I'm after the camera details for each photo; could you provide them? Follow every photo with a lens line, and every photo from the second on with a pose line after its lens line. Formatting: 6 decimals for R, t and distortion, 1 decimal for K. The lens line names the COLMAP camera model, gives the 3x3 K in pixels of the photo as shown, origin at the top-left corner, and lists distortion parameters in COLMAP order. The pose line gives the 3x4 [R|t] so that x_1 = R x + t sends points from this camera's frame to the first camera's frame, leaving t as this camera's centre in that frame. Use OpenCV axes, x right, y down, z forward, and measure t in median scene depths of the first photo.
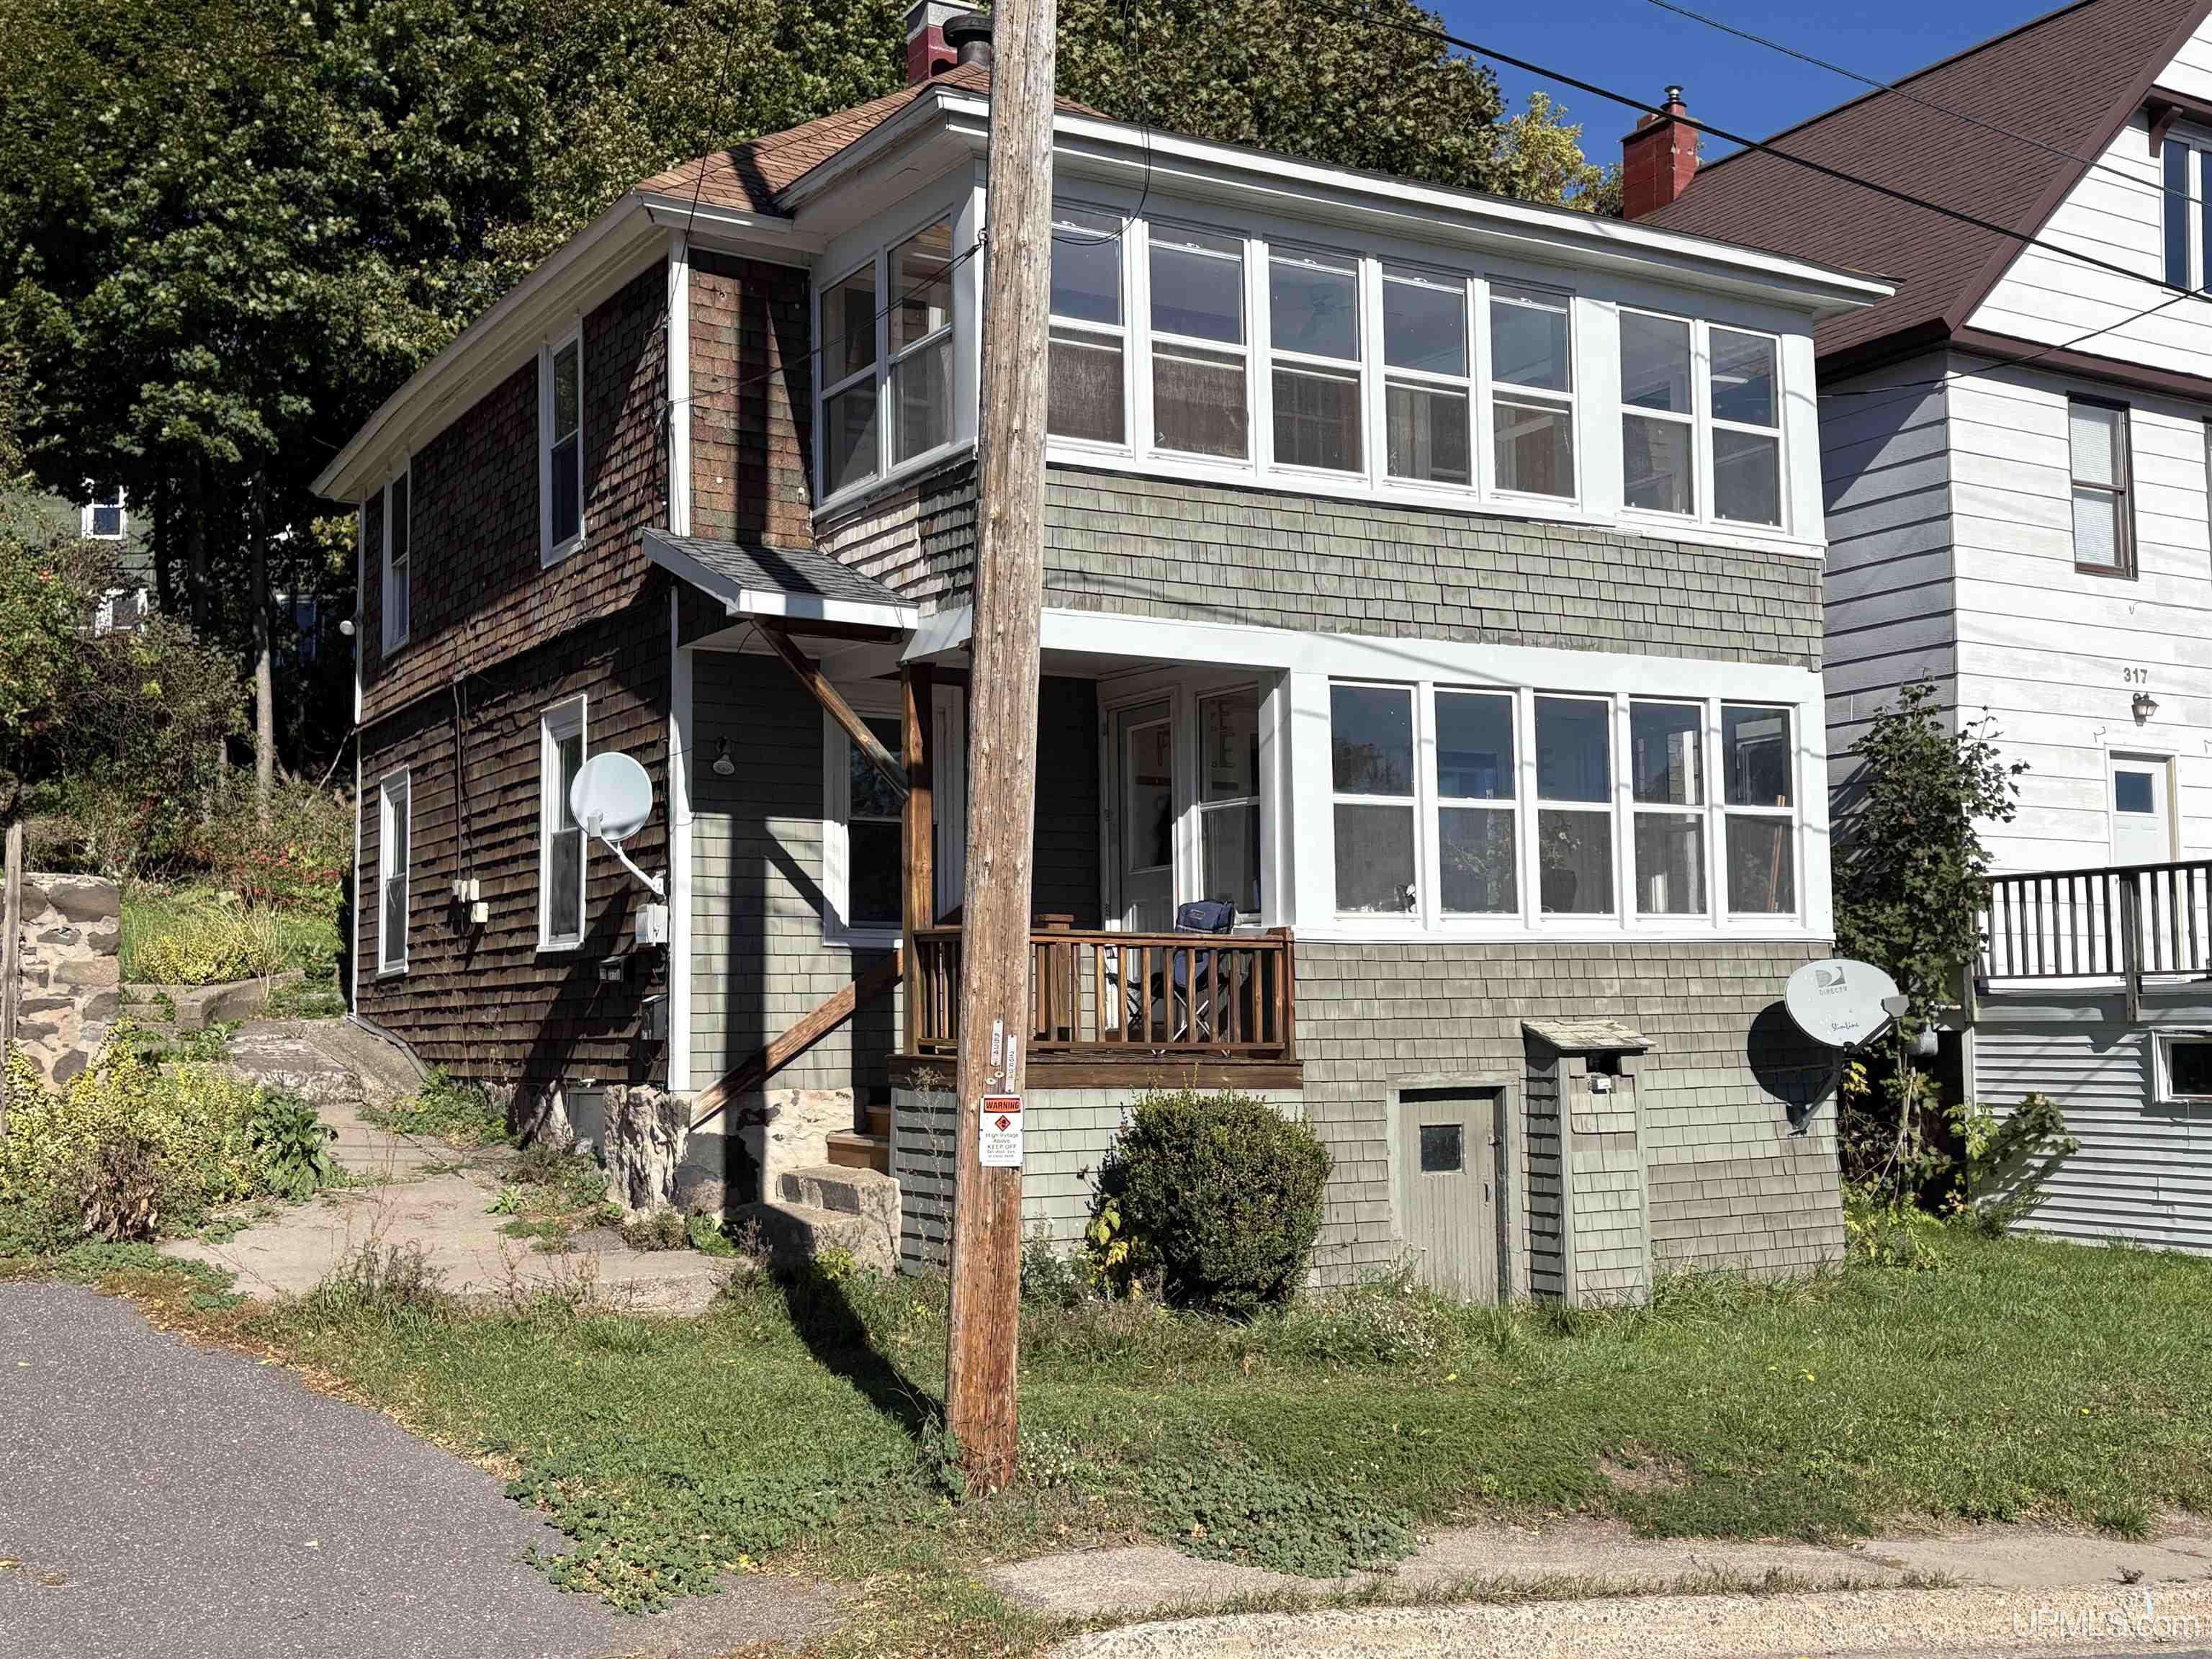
lens RADIAL K [[2445.0, 0, 1112.4], [0, 2445.0, 828.2], [0, 0, 1]] dist [0.066192, 0.000000]
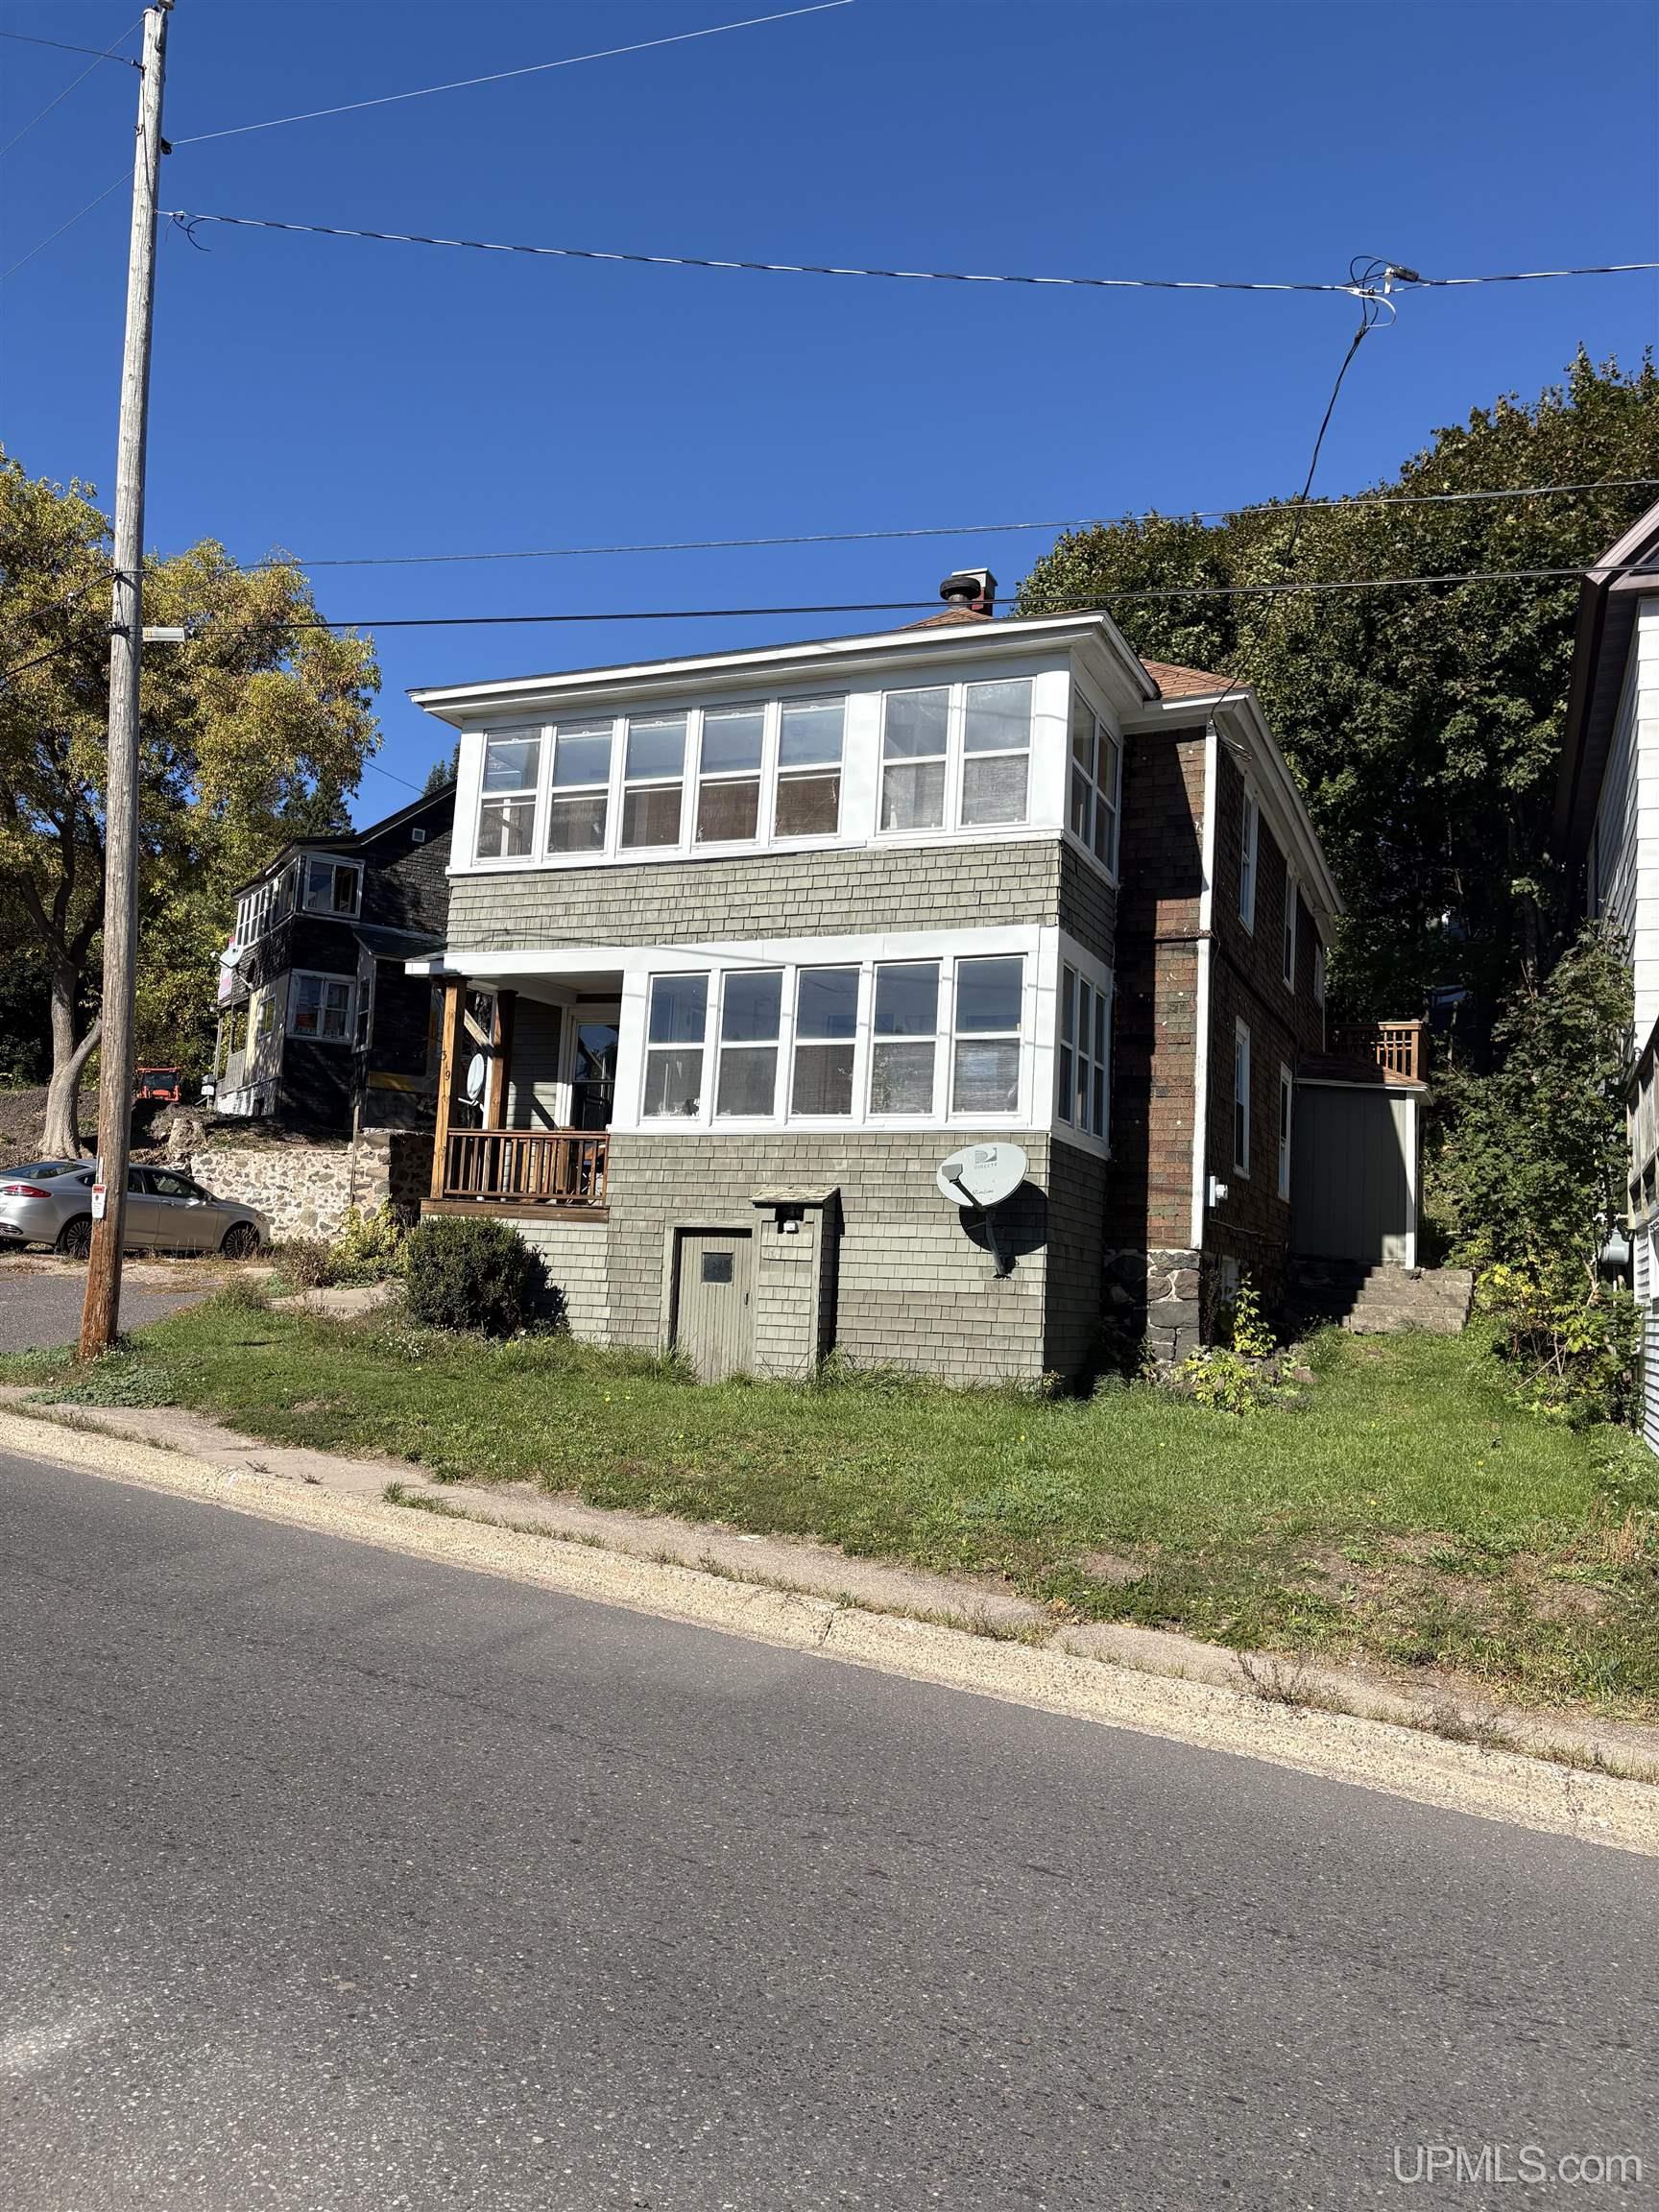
lens RADIAL K [[1681.4, 0, 832.6], [0, 1681.4, 1116.0], [0, 0, 1]] dist [0.092095, 0.000537]
pose [[0.601652, -0.047924, -0.797319, 1.026429], [0.010586, 0.998589, -0.052033, 0.090869], [0.798688, 0.022865, 0.601311, 0.415371]]
